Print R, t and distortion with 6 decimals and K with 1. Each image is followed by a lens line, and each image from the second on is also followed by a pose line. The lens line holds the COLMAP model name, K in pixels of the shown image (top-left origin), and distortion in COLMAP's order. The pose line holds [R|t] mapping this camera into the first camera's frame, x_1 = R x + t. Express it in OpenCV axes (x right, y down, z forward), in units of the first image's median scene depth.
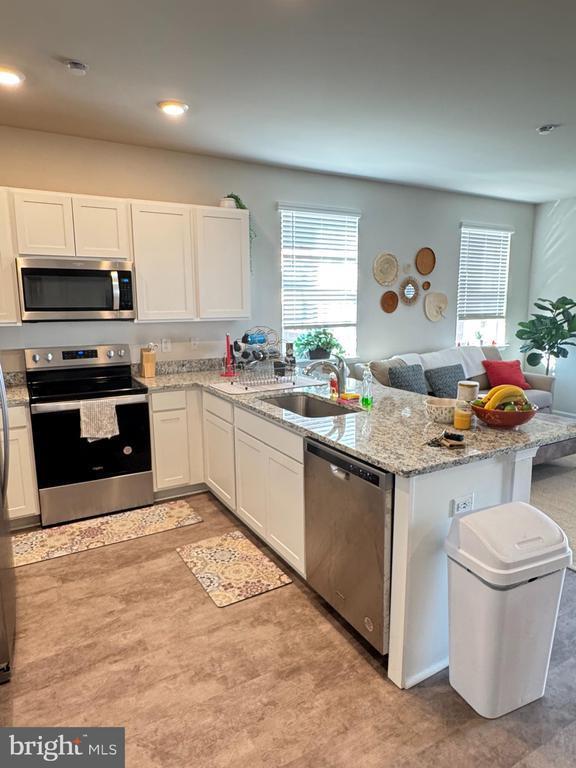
lens RADIAL K [[476.7, 0, 288.9], [0, 476.7, 381.5], [0, 0, 1]] dist [0.001624, 0.001513]
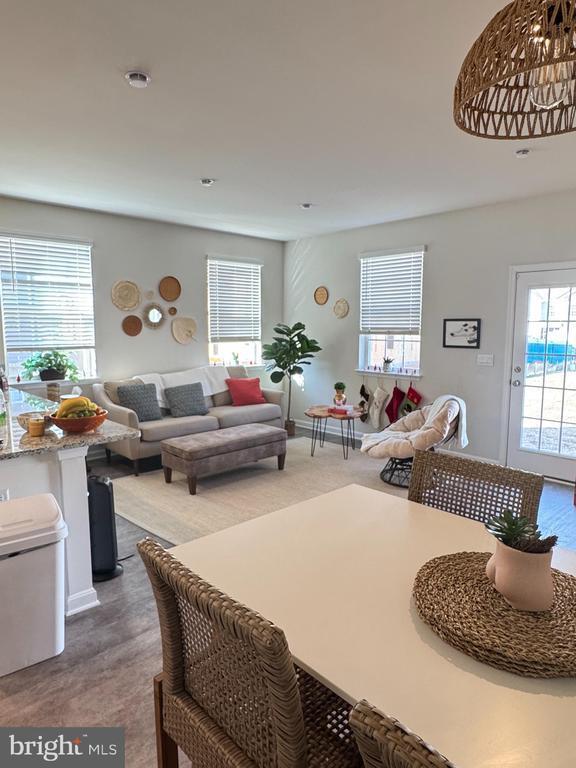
lens RADIAL K [[476.7, 0, 289.2], [0, 476.7, 386.2], [0, 0, 1]] dist [0.001624, 0.001513]
pose [[0.970377, -0.022133, 0.240578, 0.288321], [0.031122, 0.998950, -0.033630, 0.015335], [-0.239581, 0.040122, 0.970047, -0.115279]]
